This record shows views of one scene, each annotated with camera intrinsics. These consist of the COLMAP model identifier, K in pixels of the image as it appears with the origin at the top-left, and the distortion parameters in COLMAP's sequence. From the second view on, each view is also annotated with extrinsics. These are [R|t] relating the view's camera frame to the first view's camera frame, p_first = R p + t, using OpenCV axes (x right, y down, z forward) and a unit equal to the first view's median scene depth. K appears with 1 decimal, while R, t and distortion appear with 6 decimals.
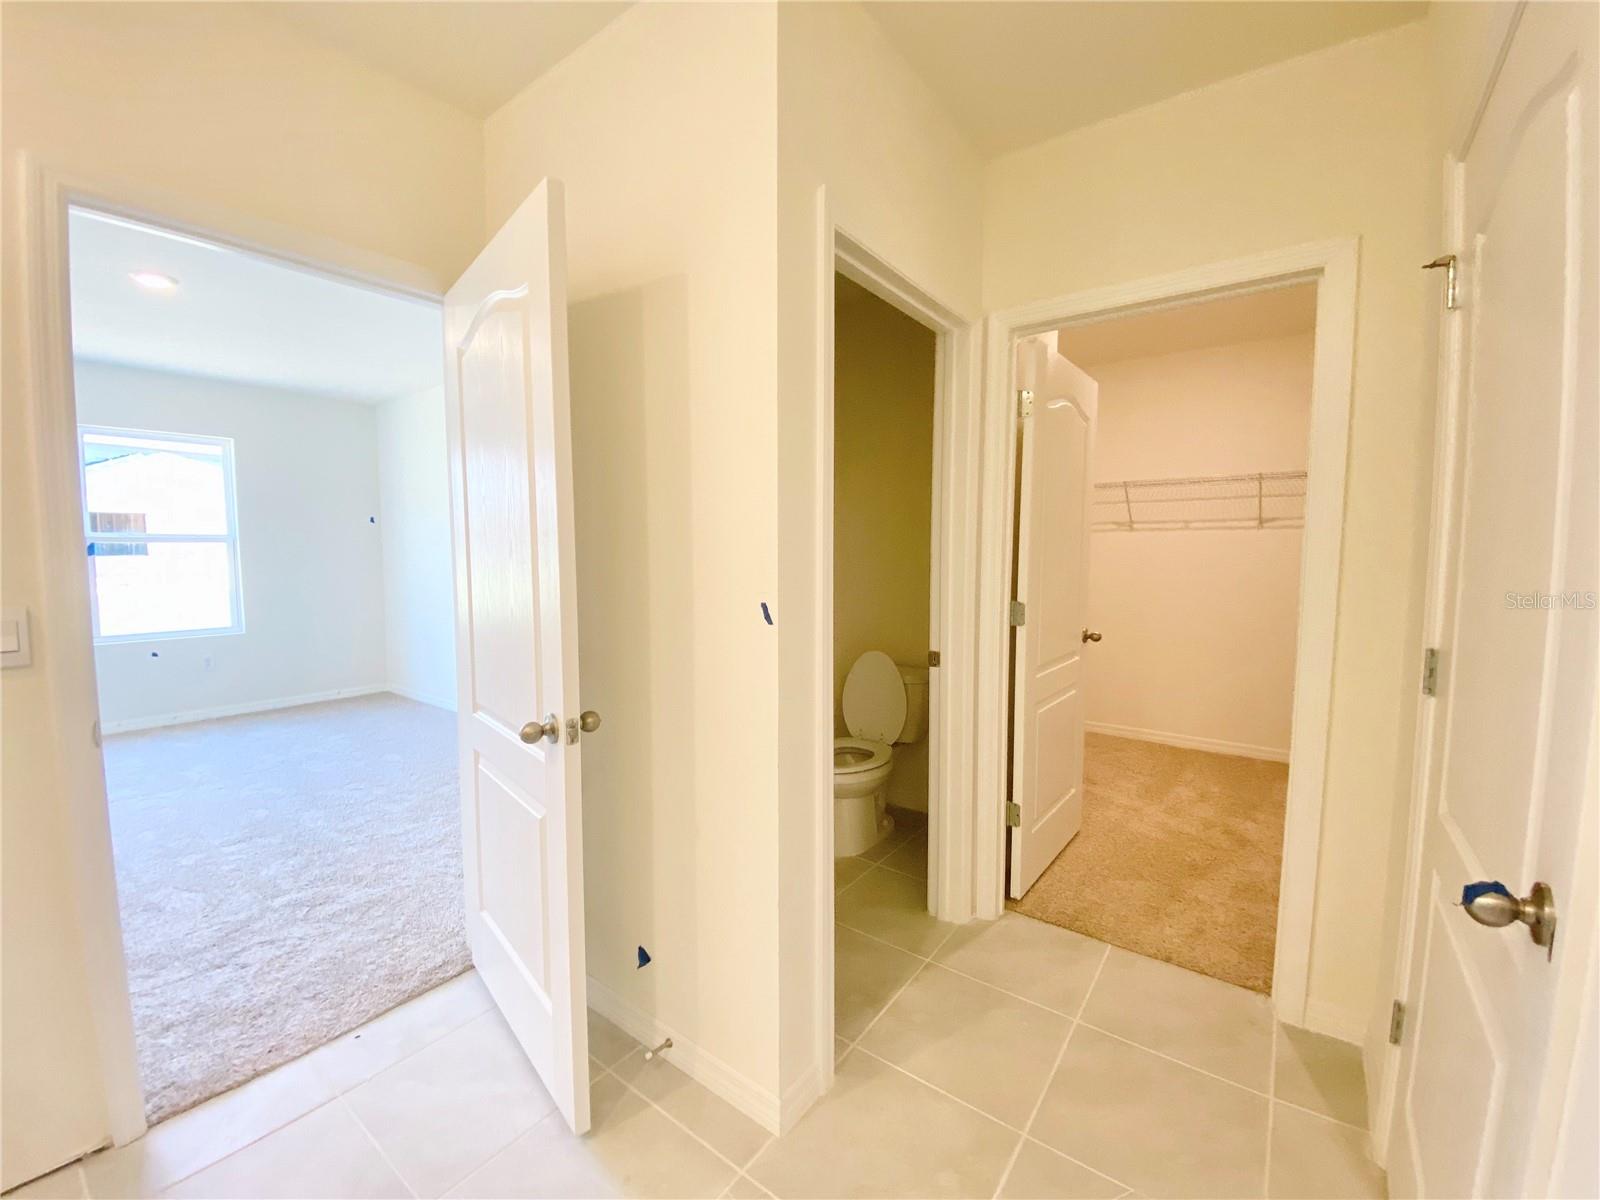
lens RADIAL K [[641.6, 0, 798.5], [0, 641.6, 603.5], [0, 0, 1]] dist [-0.002226, -0.000461]
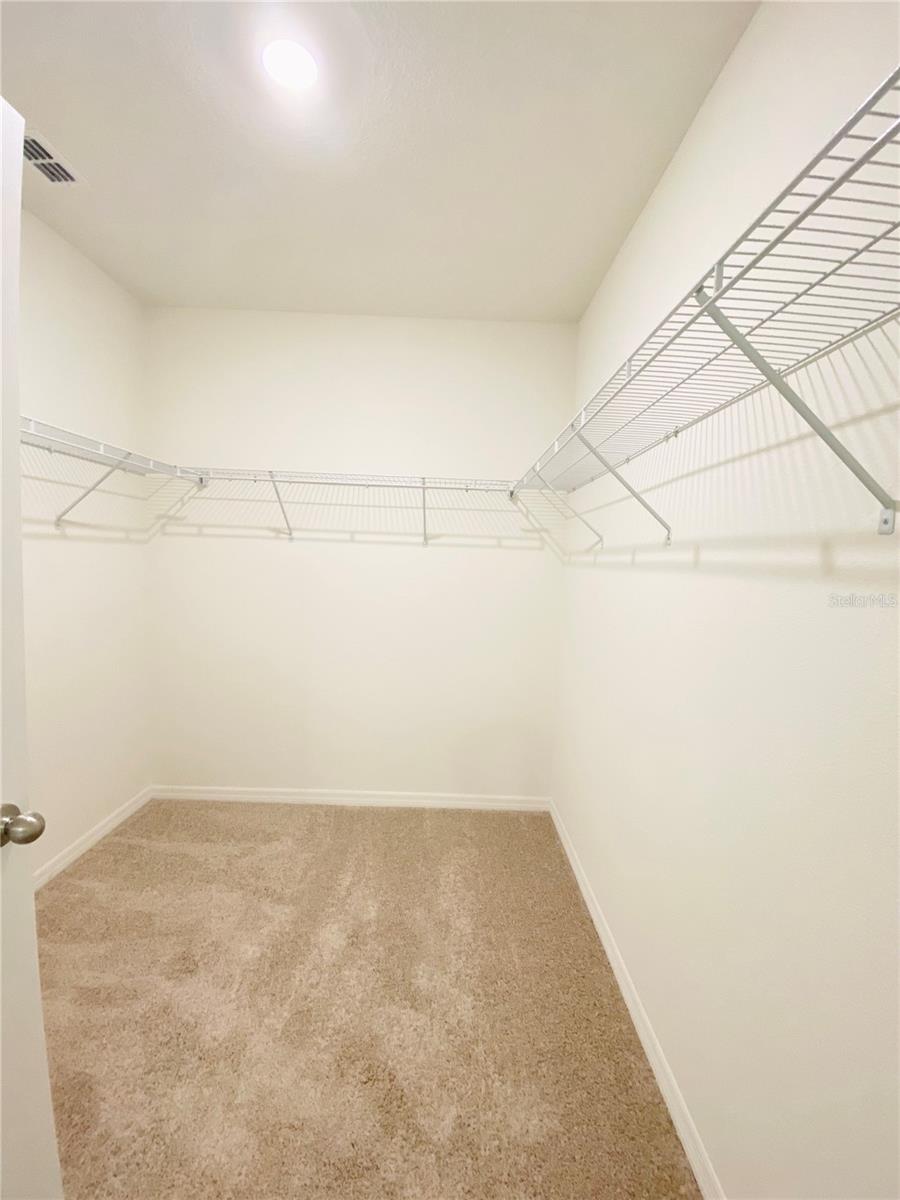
lens RADIAL K [[481.2, 0, 450.0], [0, 481.2, 600.0], [0, 0, 1]] dist [-0.002226, -0.000461]
pose [[0.793041, -0.022660, 0.608747, 0.339385], [0.009242, 0.999640, 0.025170, -0.057973], [-0.609098, -0.014335, 0.792965, 0.447368]]
